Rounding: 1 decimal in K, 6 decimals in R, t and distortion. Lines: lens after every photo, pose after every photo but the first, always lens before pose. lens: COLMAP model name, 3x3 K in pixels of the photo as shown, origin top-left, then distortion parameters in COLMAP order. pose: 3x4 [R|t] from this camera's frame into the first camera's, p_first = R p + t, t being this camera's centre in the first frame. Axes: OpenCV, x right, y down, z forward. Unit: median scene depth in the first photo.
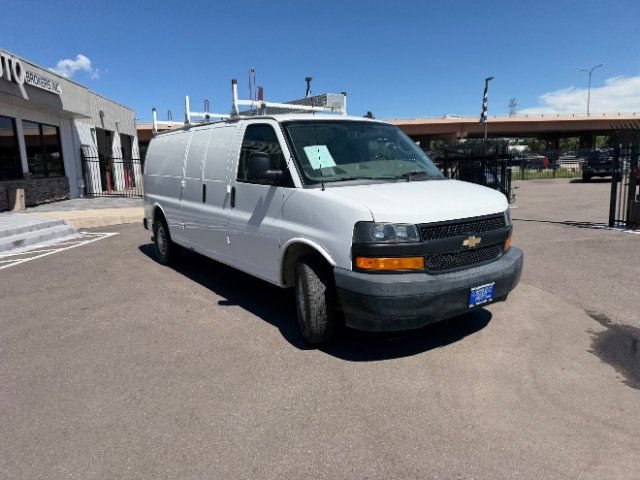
lens RADIAL K [[457.0, 0, 320.0], [0, 457.0, 240.0], [0, 0, 1]] dist [0.016132, -0.016039]
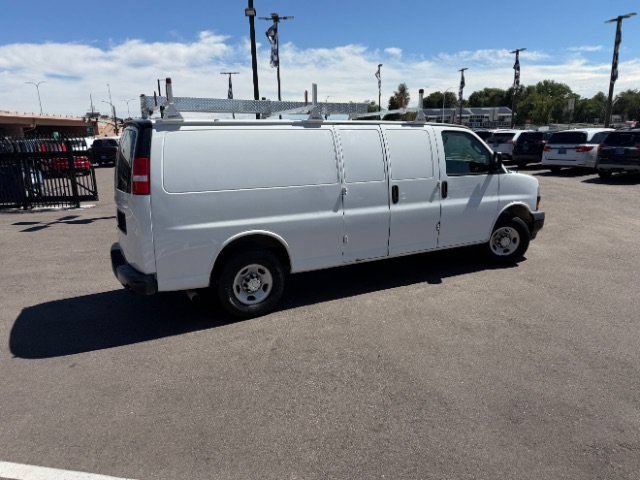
lens RADIAL K [[453.9, 0, 319.5], [0, 453.9, 244.1], [0, 0, 1]] dist [0.017489, -0.019535]
pose [[0.149242, -0.210983, 0.966030, -1.507933], [0.190473, 0.964808, 0.181290, -0.248227], [-0.970282, 0.156946, 0.184176, 1.180359]]
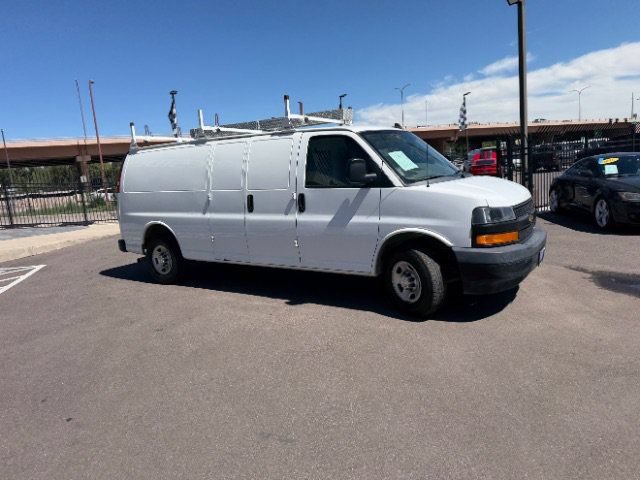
lens RADIAL K [[457.0, 0, 320.0], [0, 457.0, 240.0], [0, 0, 1]] dist [0.016132, -0.016039]
pose [[0.934145, -0.098627, 0.342997, -0.556979], [0.108985, 0.993983, -0.011002, 0.011294], [-0.339847, 0.047659, 0.939272, -0.030643]]
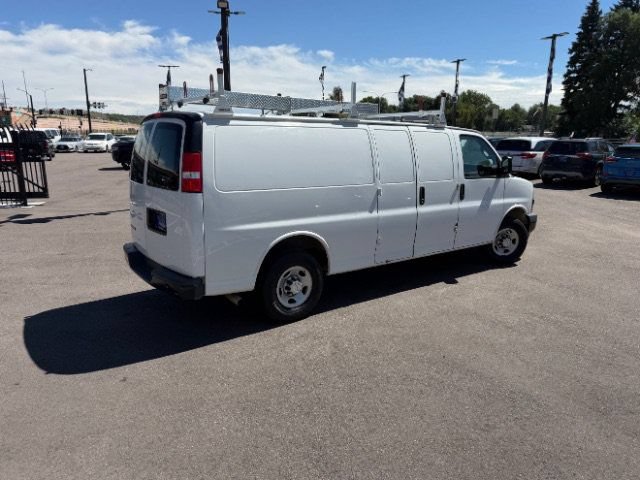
lens RADIAL K [[453.9, 0, 319.5], [0, 453.9, 244.1], [0, 0, 1]] dist [0.017489, -0.019535]
pose [[0.003047, -0.210644, 0.977558, -1.507674], [0.162851, 0.964617, 0.207348, -0.291350], [-0.986646, 0.158565, 0.037243, 1.430227]]
